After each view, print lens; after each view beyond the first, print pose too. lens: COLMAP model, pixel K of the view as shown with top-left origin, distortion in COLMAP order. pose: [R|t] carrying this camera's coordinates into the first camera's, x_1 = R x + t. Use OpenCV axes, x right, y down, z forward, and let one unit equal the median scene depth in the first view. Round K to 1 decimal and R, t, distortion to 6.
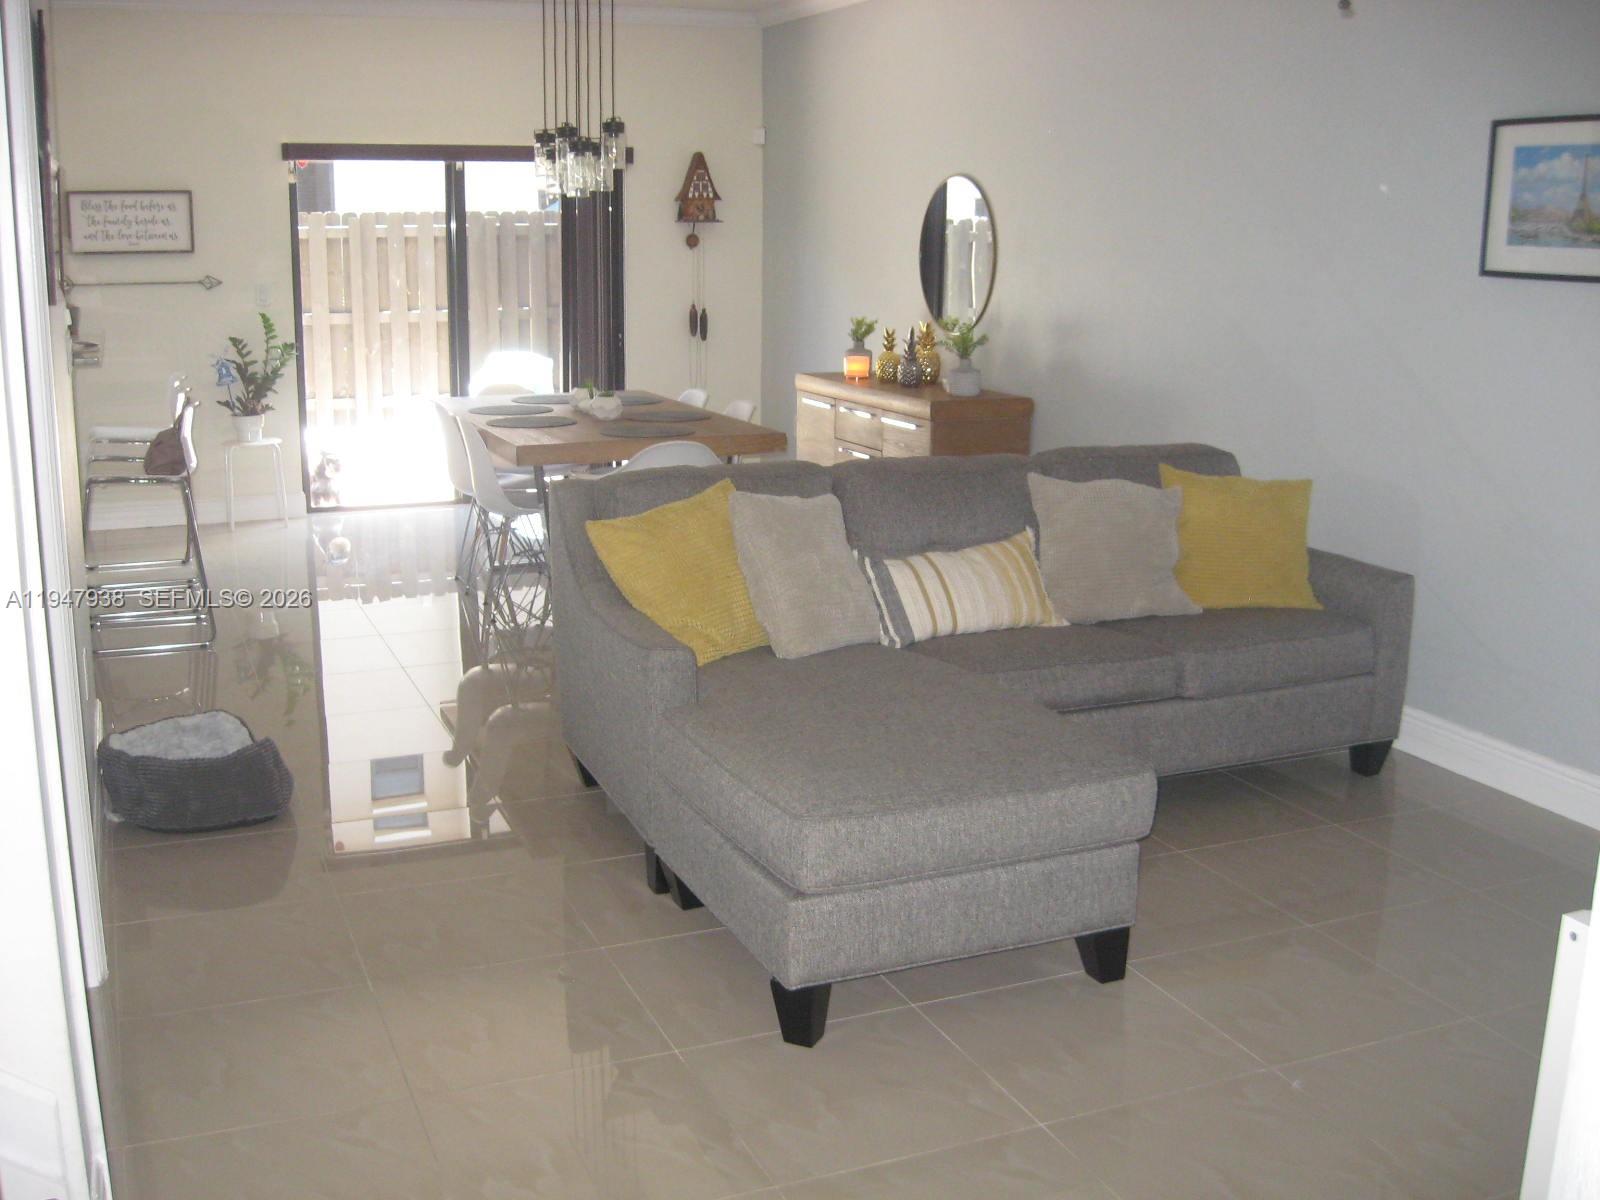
lens RADIAL K [[1659.9, 0, 795.8], [0, 1659.9, 602.1], [0, 0, 1]] dist [-0.113708, 0.000000]
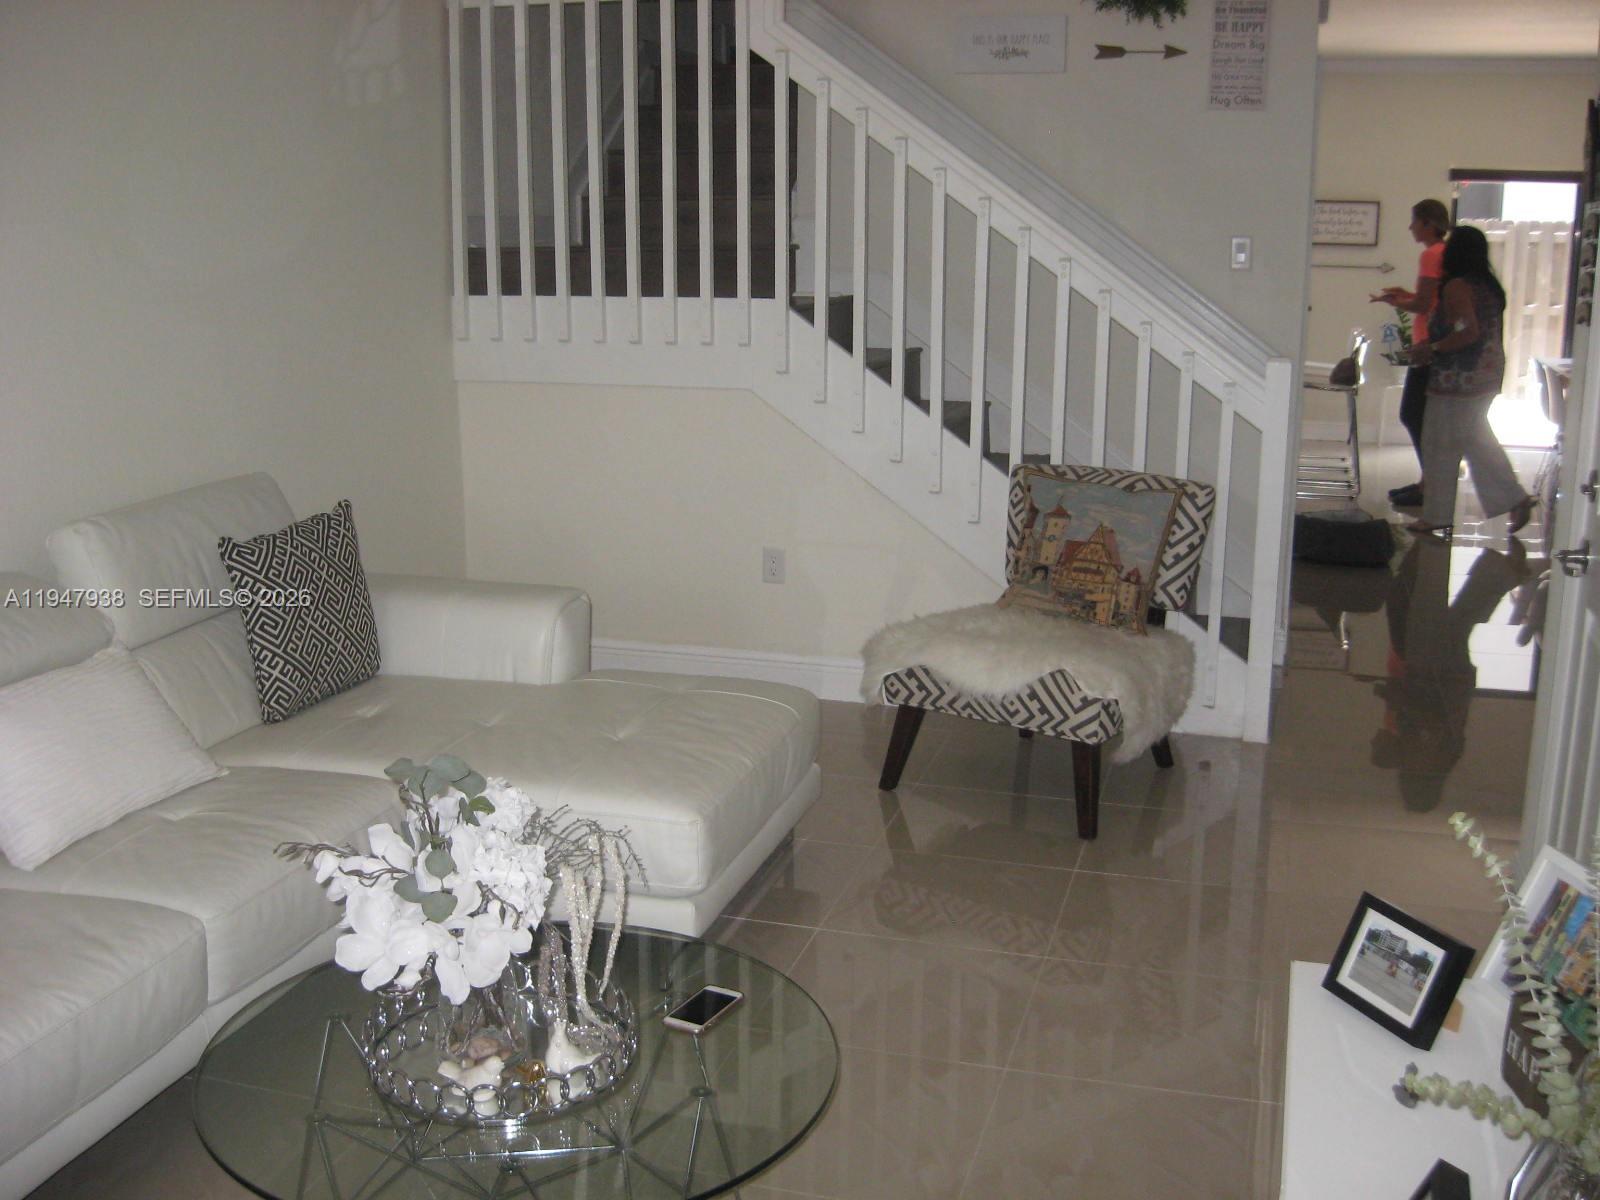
lens RADIAL K [[1659.9, 0, 798.4], [0, 1659.9, 597.9], [0, 0, 1]] dist [-0.113708, 0.000000]
pose [[0.779092, 0.134516, -0.612308, 0.140304], [-0.136882, 0.989643, 0.043246, 0.092710], [0.611783, 0.050121, 0.789436, -0.396637]]
